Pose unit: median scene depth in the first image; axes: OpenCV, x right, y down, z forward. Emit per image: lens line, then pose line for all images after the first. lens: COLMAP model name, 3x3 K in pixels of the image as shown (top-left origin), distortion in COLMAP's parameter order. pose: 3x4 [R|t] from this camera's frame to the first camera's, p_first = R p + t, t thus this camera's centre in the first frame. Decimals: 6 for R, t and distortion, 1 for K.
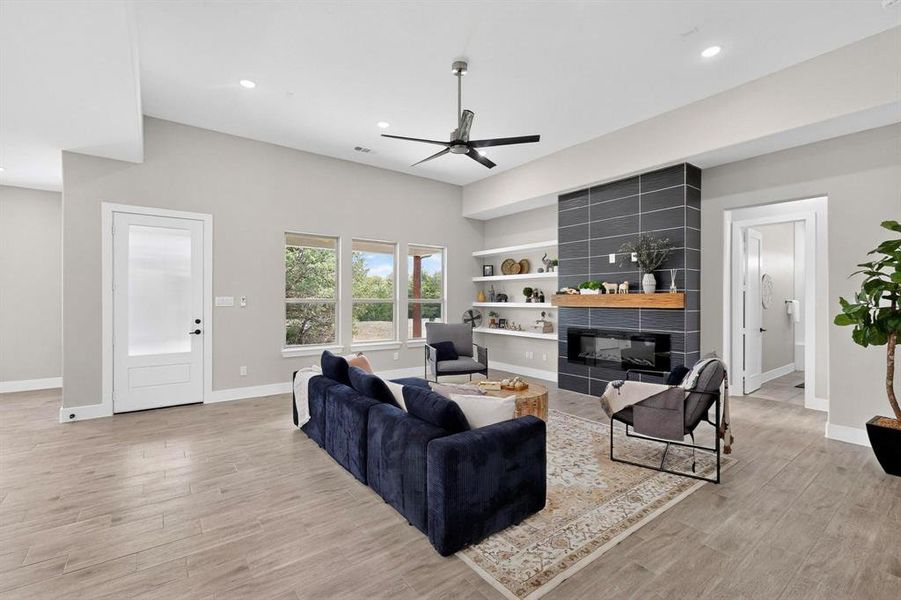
lens RADIAL K [[393.1, 0, 449.8], [0, 393.1, 297.6], [0, 0, 1]] dist [-0.003525, 0.001258]
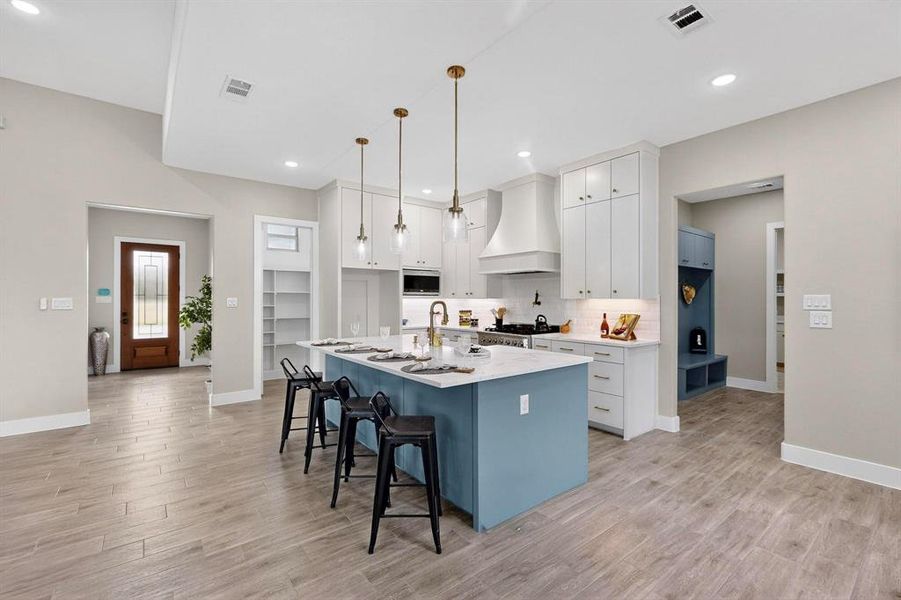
lens RADIAL K [[393.1, 0, 447.7], [0, 393.1, 302.8], [0, 0, 1]] dist [-0.003525, 0.001258]
pose [[-0.999934, -0.004584, -0.010506, -0.713336], [-0.004608, 0.999987, 0.002268, 0.001594], [0.010495, 0.002317, -0.999942, 0.962714]]
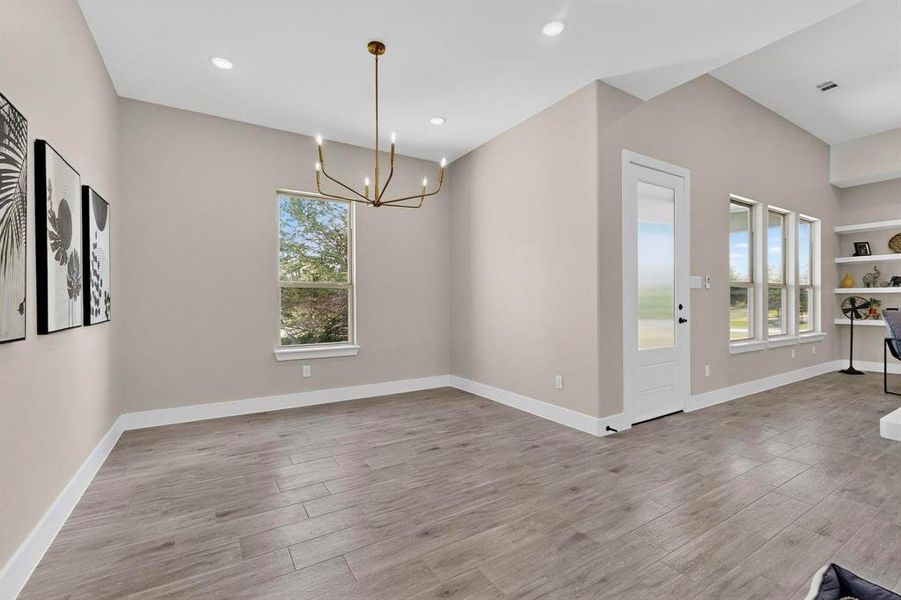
lens RADIAL K [[393.1, 0, 446.0], [0, 393.1, 303.4], [0, 0, 1]] dist [-0.003525, 0.001258]
pose [[0.995406, -0.009946, -0.095230, -1.092793], [0.010746, 0.999911, 0.007897, 0.044722], [0.095143, -0.008884, 0.995424, 0.193200]]
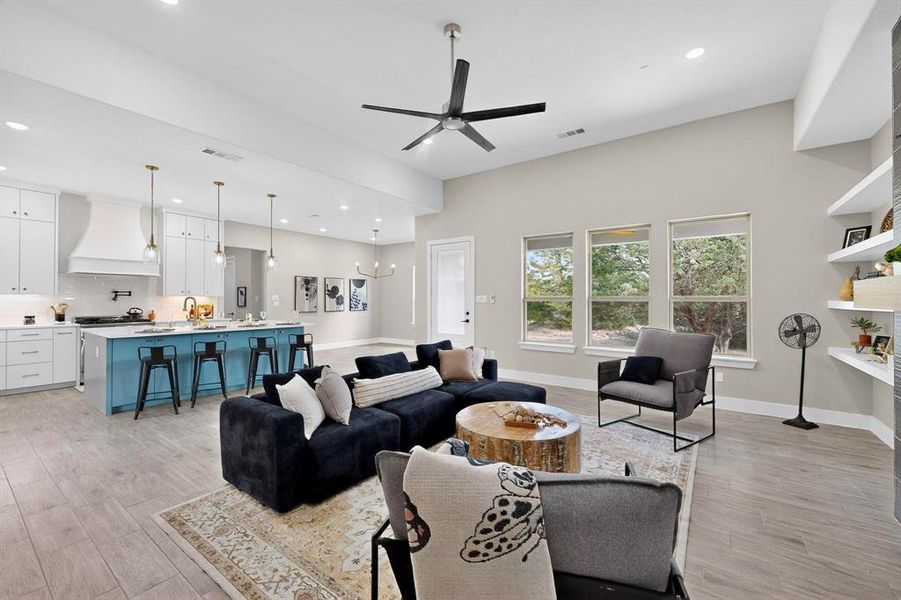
lens RADIAL K [[366.4, 0, 454.7], [0, 366.4, 300.9], [0, 0, 1]] dist [-0.001436, -0.000875]
pose [[0.308569, 0.000828, -0.951202, 0.625610], [0.005359, 0.999982, 0.002609, 0.013170], [0.951187, -0.005903, 0.308559, 0.585774]]
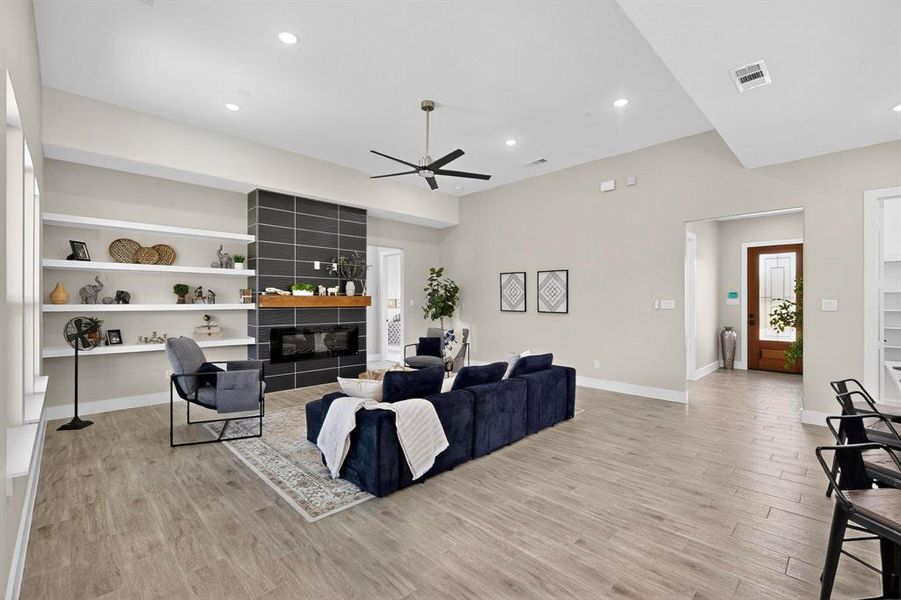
lens RADIAL K [[393.1, 0, 450.6], [0, 393.1, 303.9], [0, 0, 1]] dist [-0.003525, 0.001258]
pose [[-0.130915, -0.010151, 0.991342, -0.905664], [-0.008185, 0.999925, 0.009158, 0.002019], [-0.991360, -0.006915, -0.130988, 0.851154]]
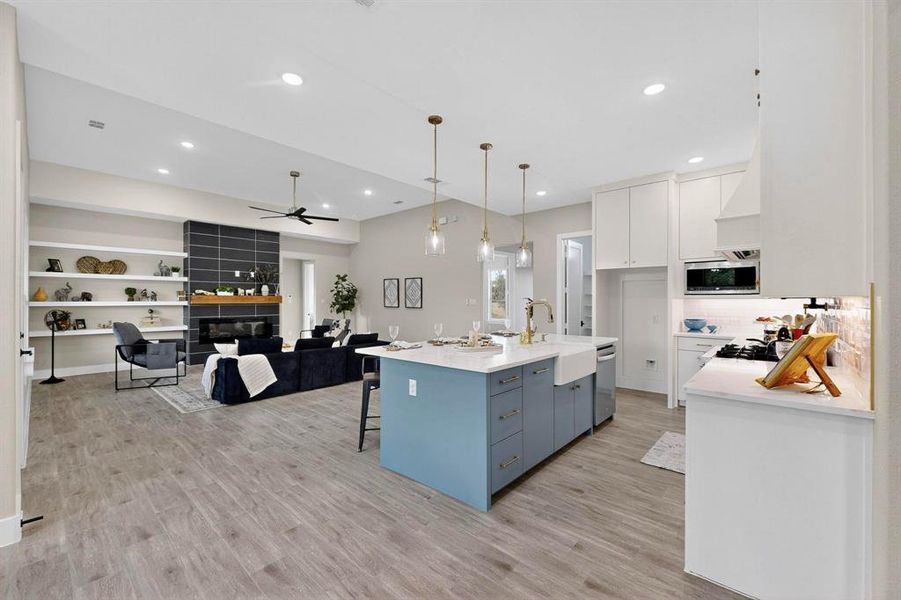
lens RADIAL K [[366.4, 0, 450.1], [0, 366.4, 302.9], [0, 0, 1]] dist [-0.001436, -0.000875]
pose [[-0.199526, -0.012330, 0.979815, -1.412277], [-0.009292, 0.999900, 0.010690, -0.003188], [-0.979848, -0.006972, -0.199621, 0.491165]]
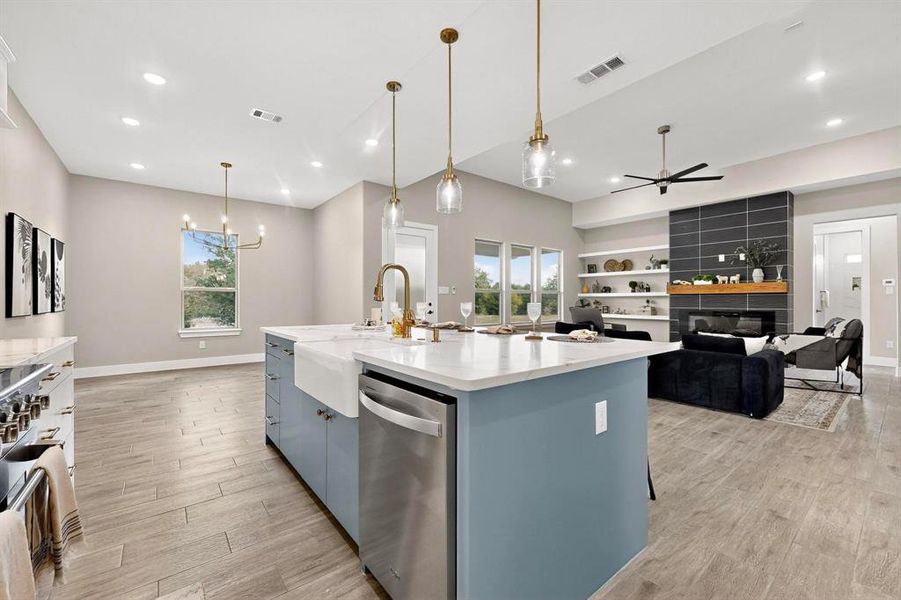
lens RADIAL K [[366.4, 0, 449.6], [0, 366.4, 299.4], [0, 0, 1]] dist [-0.001436, -0.000875]
pose [[0.999470, -0.003937, 0.032309, -0.652465], [0.003811, 0.999985, 0.003981, 0.040498], [-0.032324, -0.003855, 0.999470, -0.280463]]
